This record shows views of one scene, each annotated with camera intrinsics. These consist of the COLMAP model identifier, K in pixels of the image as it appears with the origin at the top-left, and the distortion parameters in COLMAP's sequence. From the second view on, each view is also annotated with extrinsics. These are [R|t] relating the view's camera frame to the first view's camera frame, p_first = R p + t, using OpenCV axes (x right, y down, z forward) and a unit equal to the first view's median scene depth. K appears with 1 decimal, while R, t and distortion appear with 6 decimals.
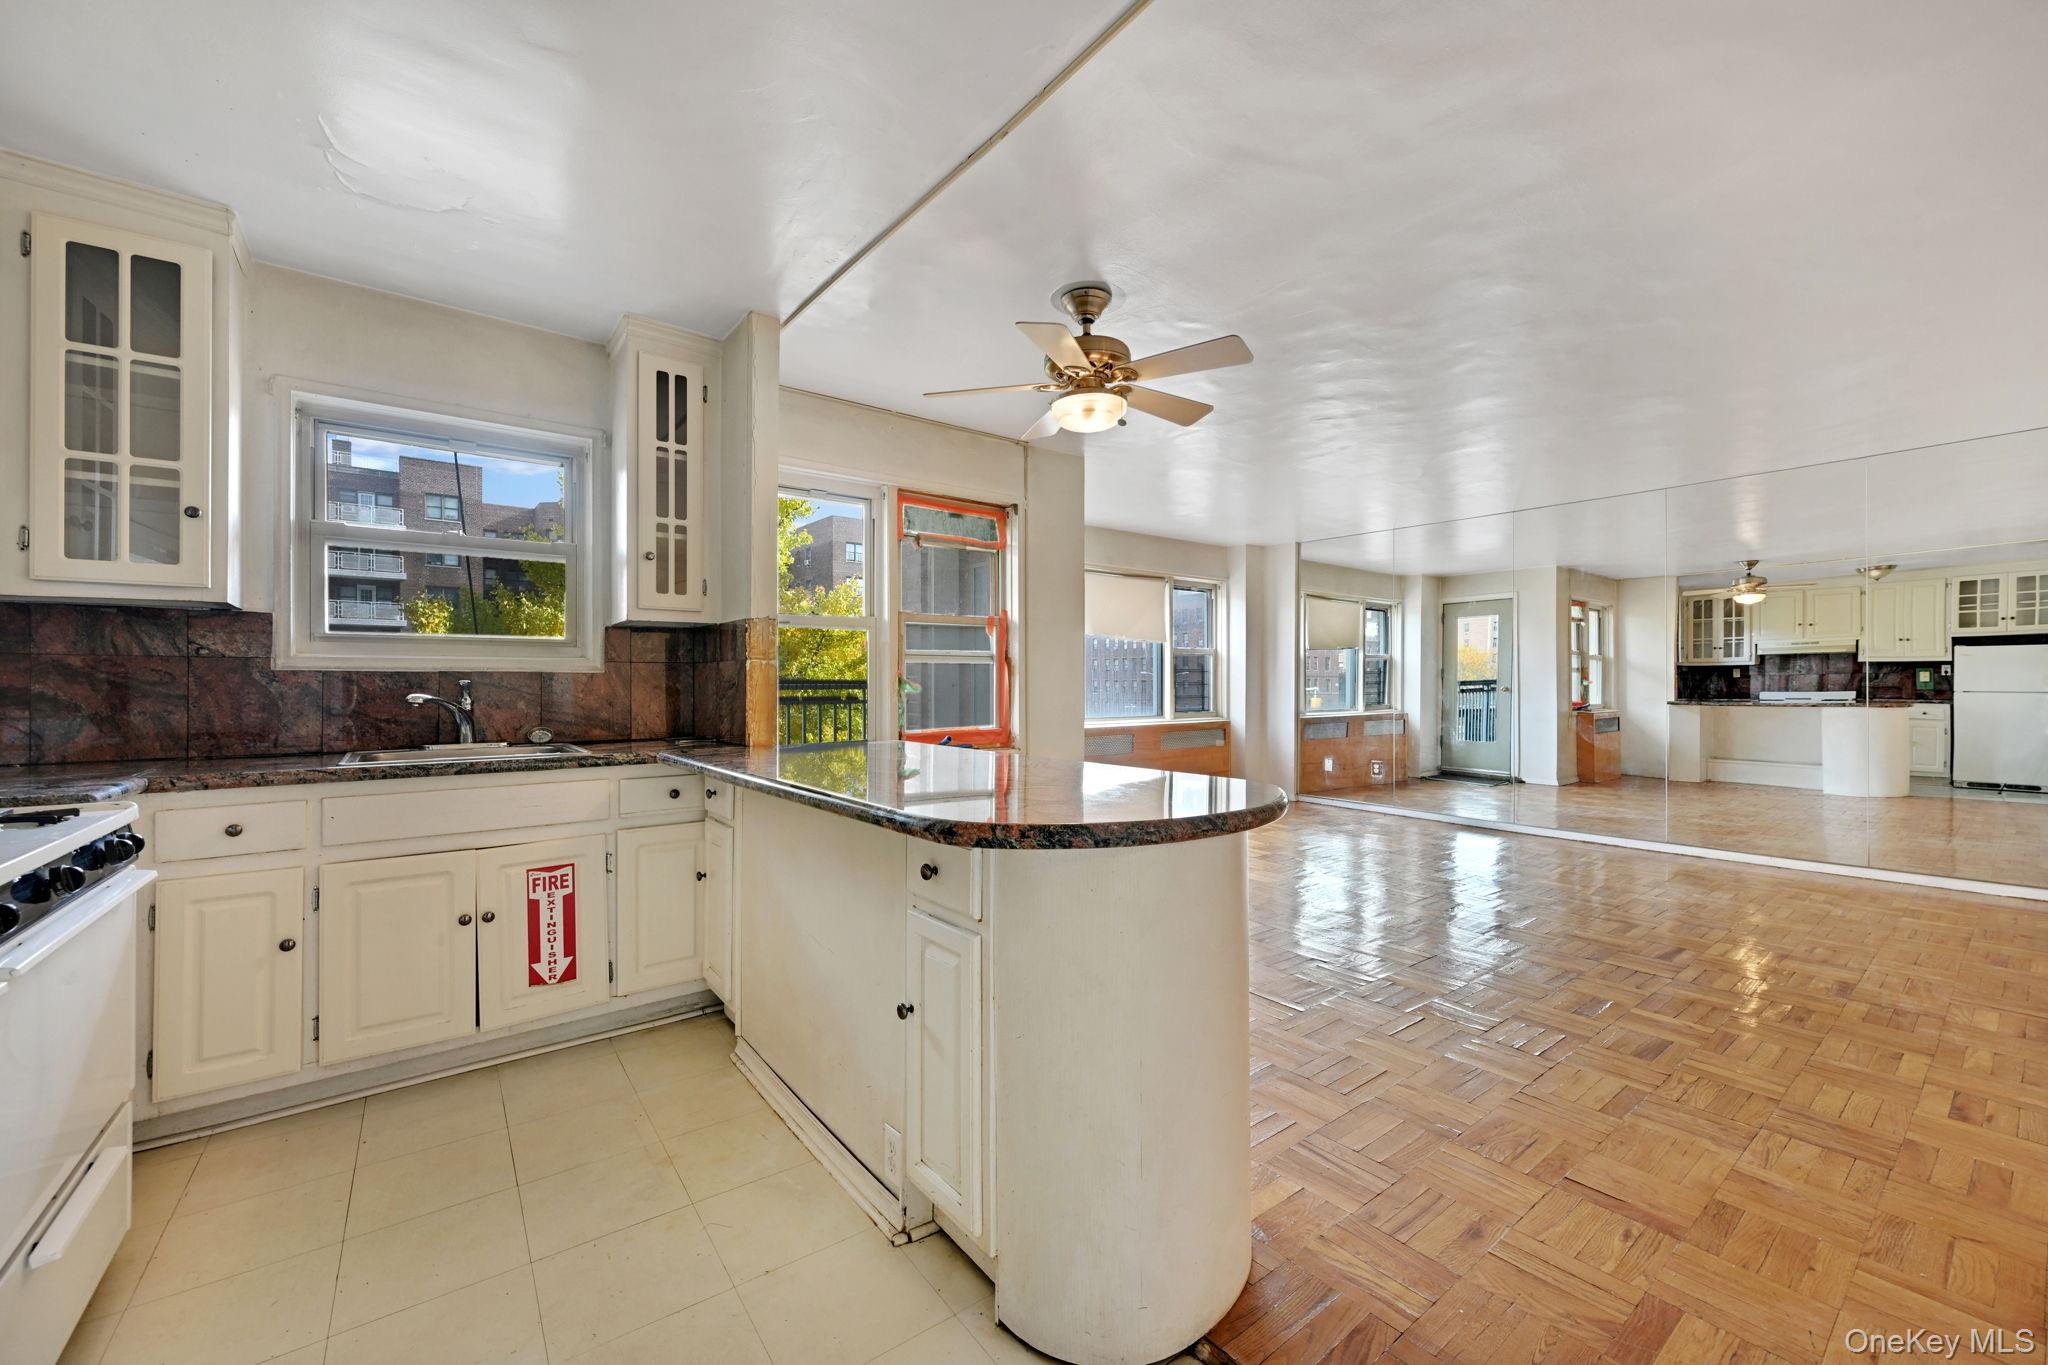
lens RADIAL K [[814.6, 0, 1037.0], [0, 814.6, 680.3], [0, 0, 1]] dist [-0.002353, 0.001260]
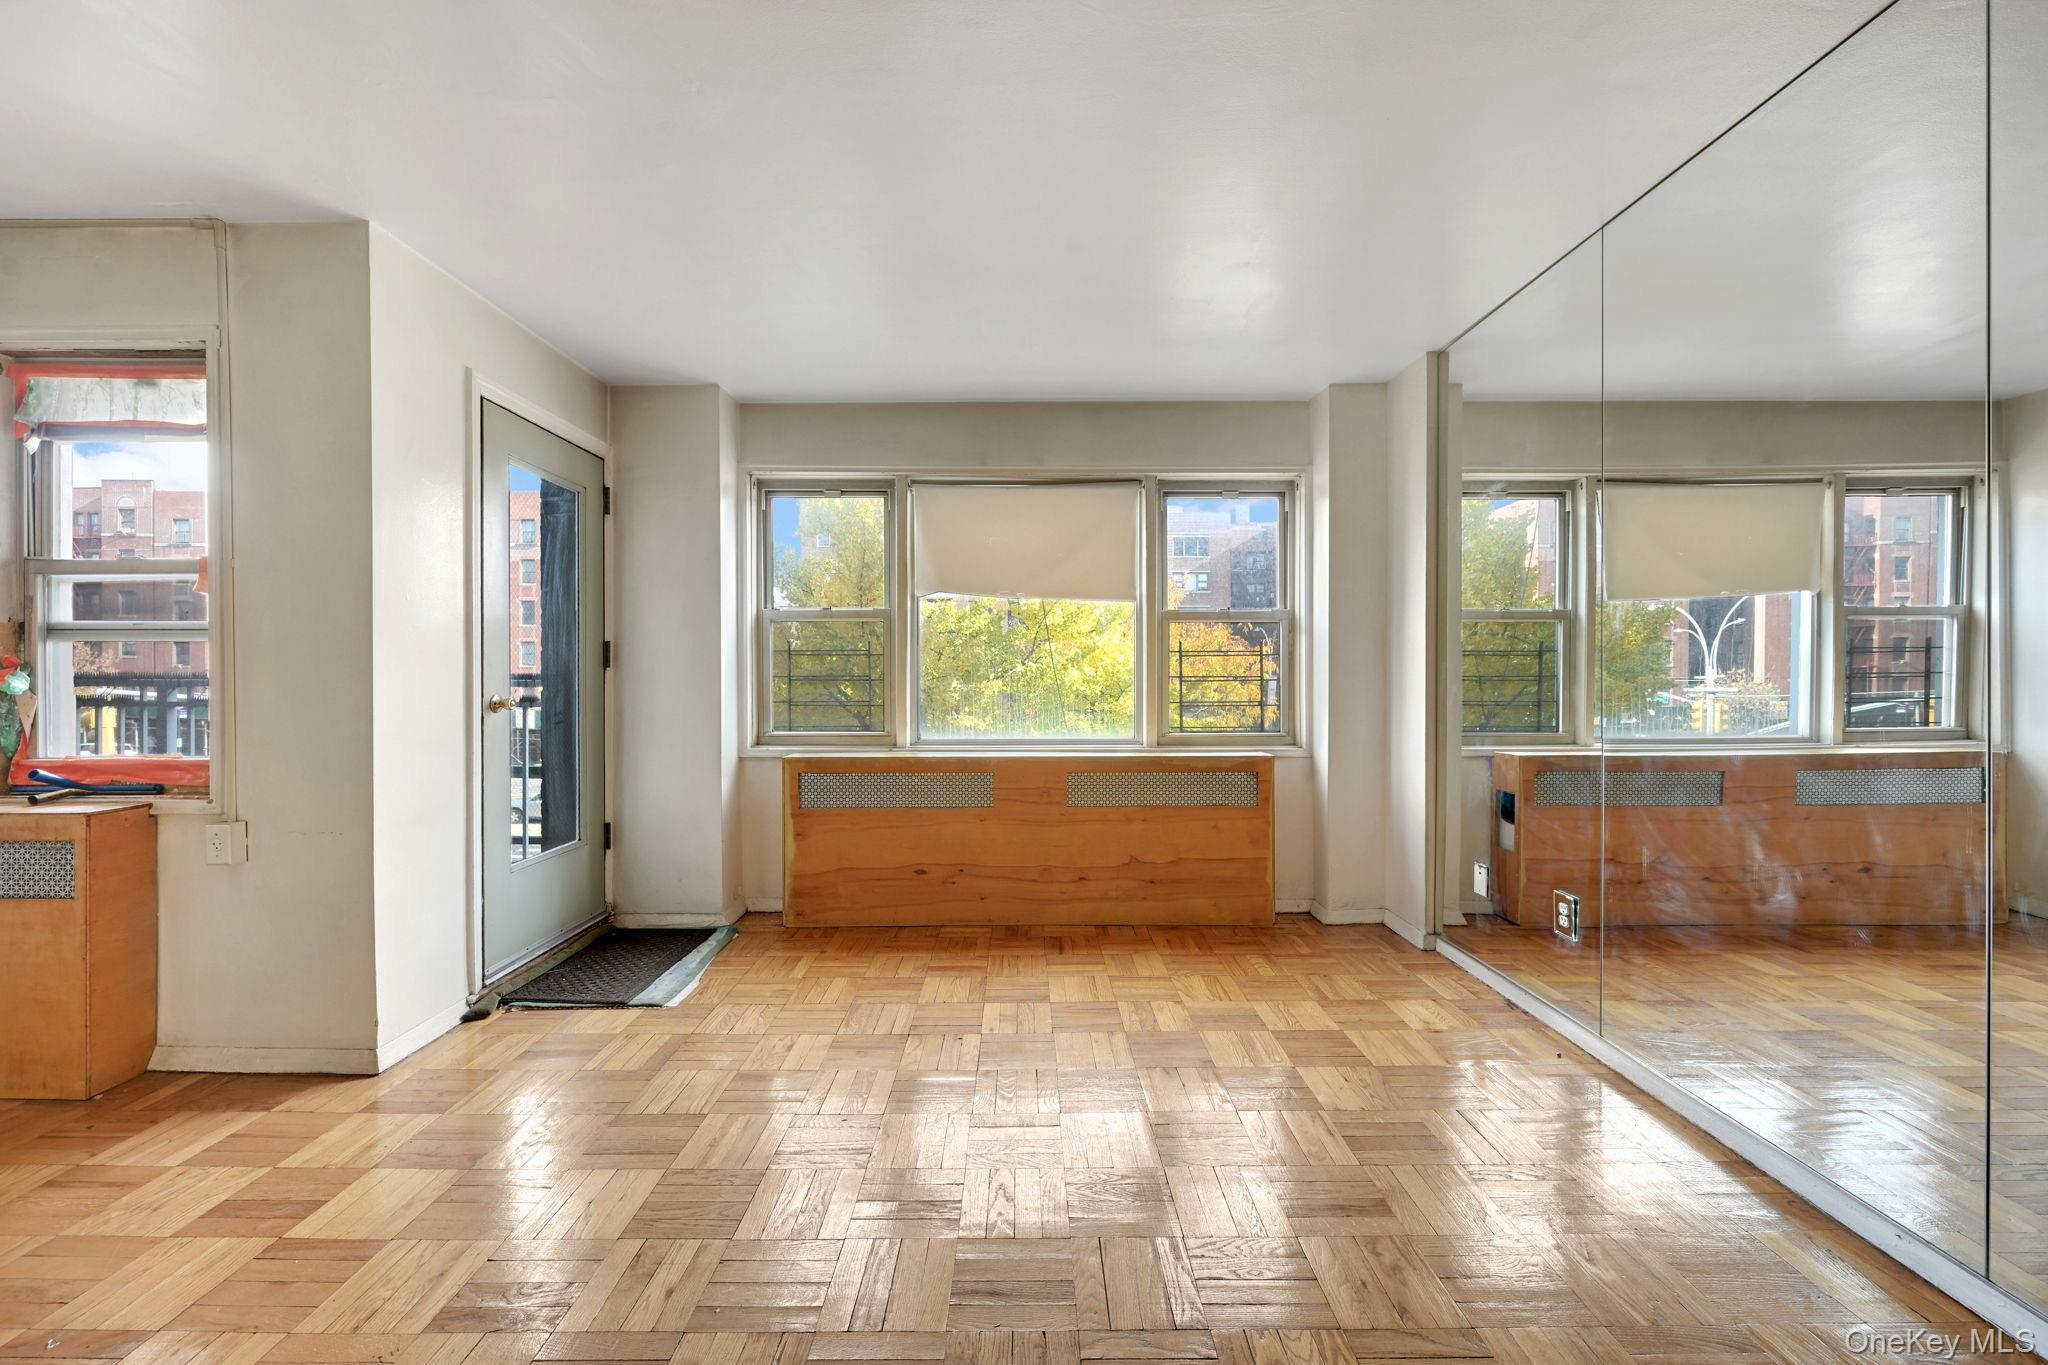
lens RADIAL K [[814.6, 0, 1030.5], [0, 814.6, 679.8], [0, 0, 1]] dist [-0.002353, 0.001260]
pose [[0.778348, 0.000230, -0.627833, 0.857733], [0.002397, 0.999992, 0.003339, 0.005755], [0.627829, -0.004104, 0.778341, 1.077712]]
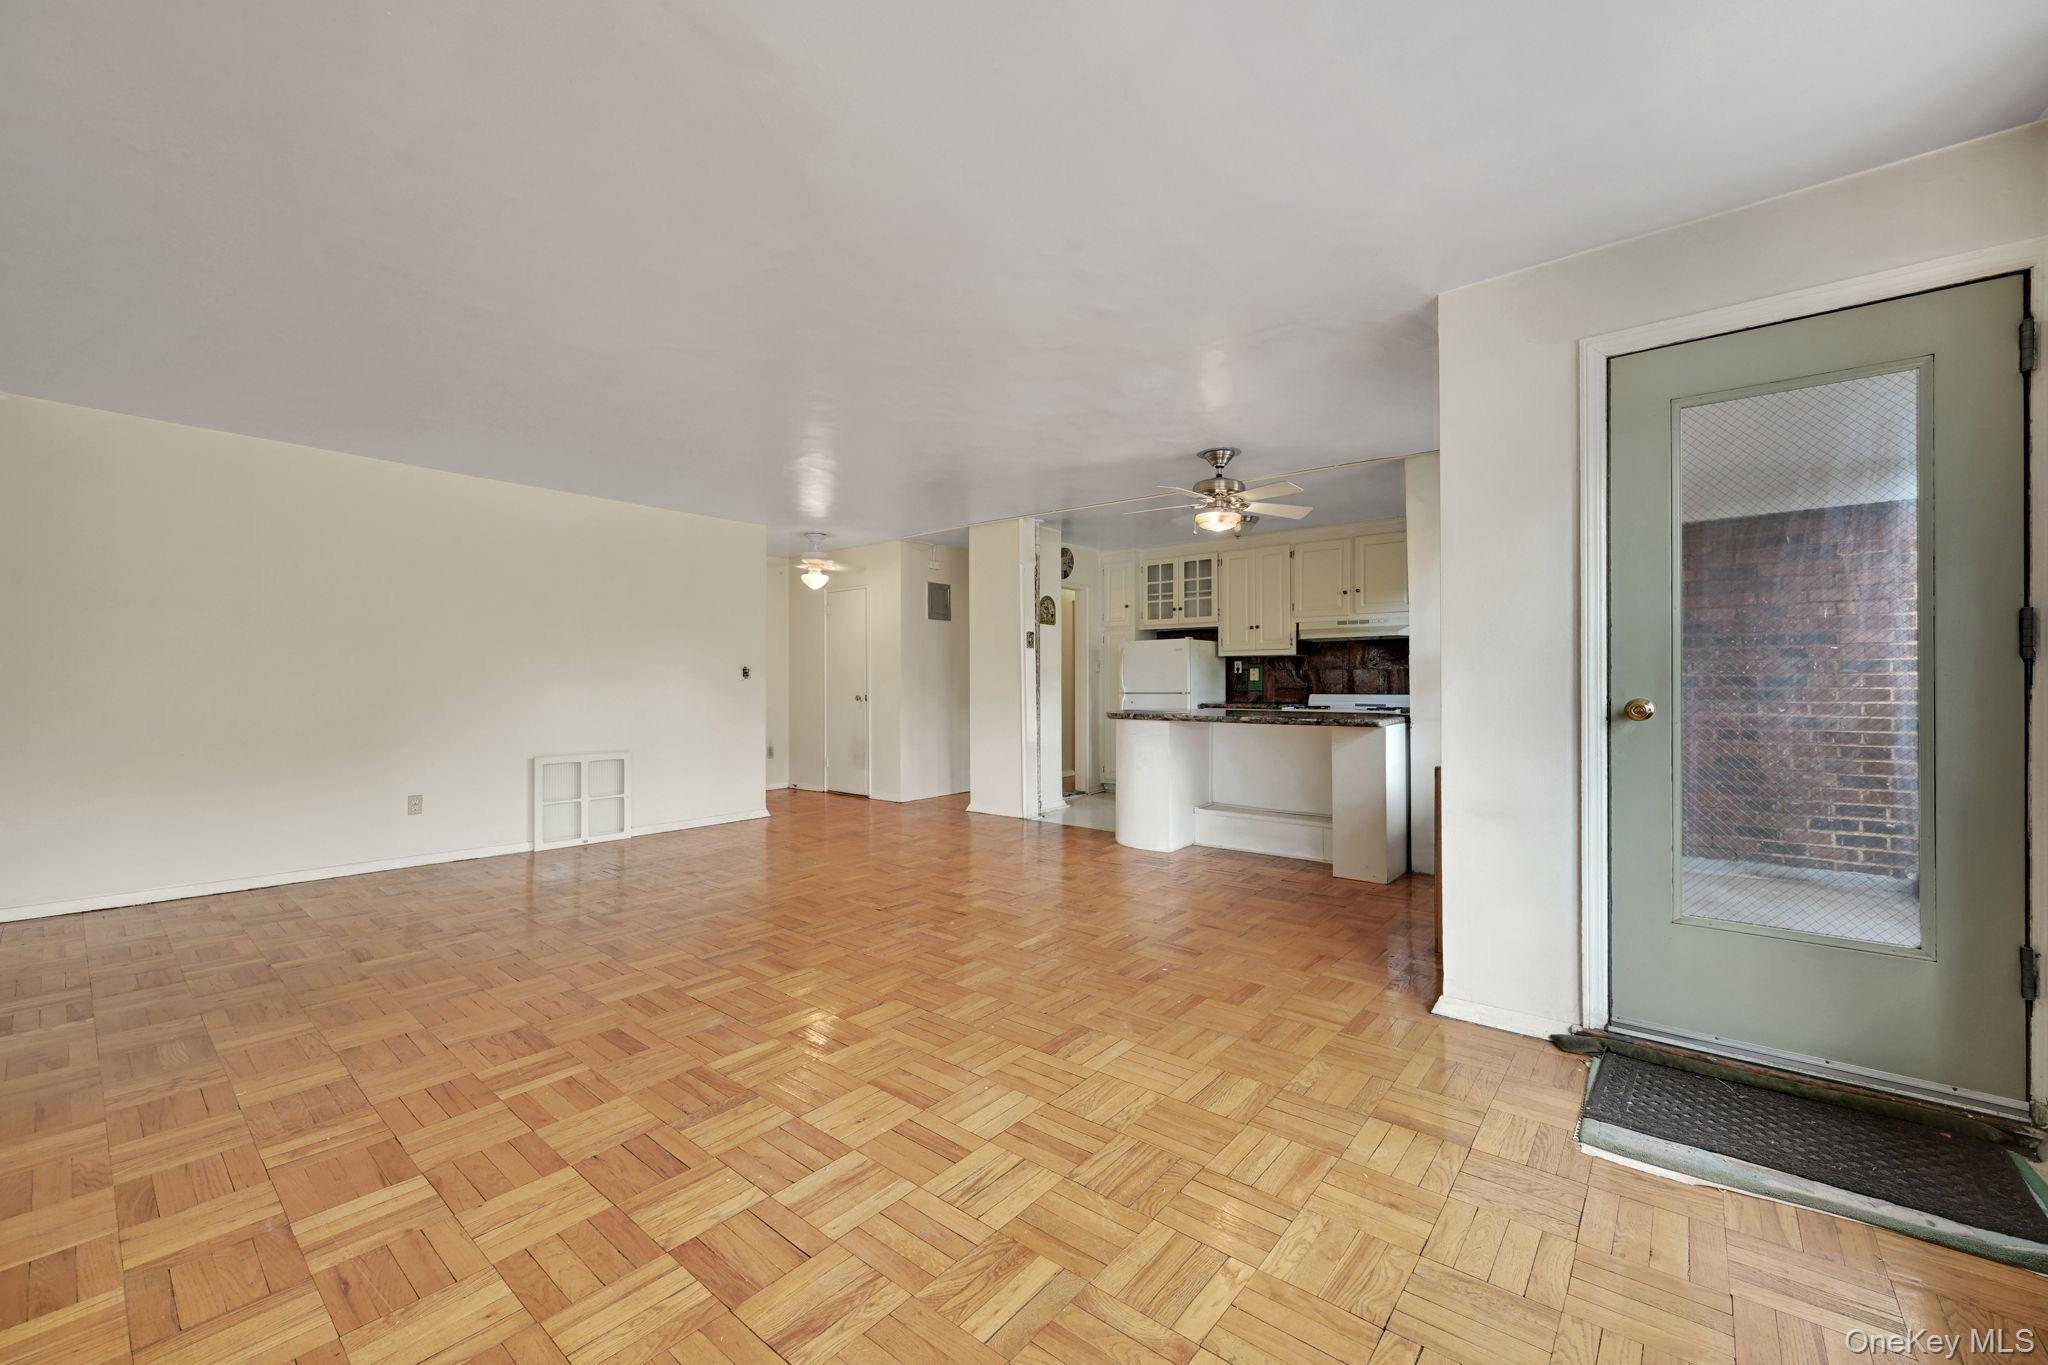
lens RADIAL K [[790.4, 0, 1013.0], [0, 790.4, 673.2], [0, 0, 1]] dist [0.009808, -0.001085]
pose [[-0.981719, -0.000489, -0.190336, 0.593946], [0.001810, 0.999928, -0.011903, 0.007971], [0.190328, -0.012030, -0.981647, 1.869967]]
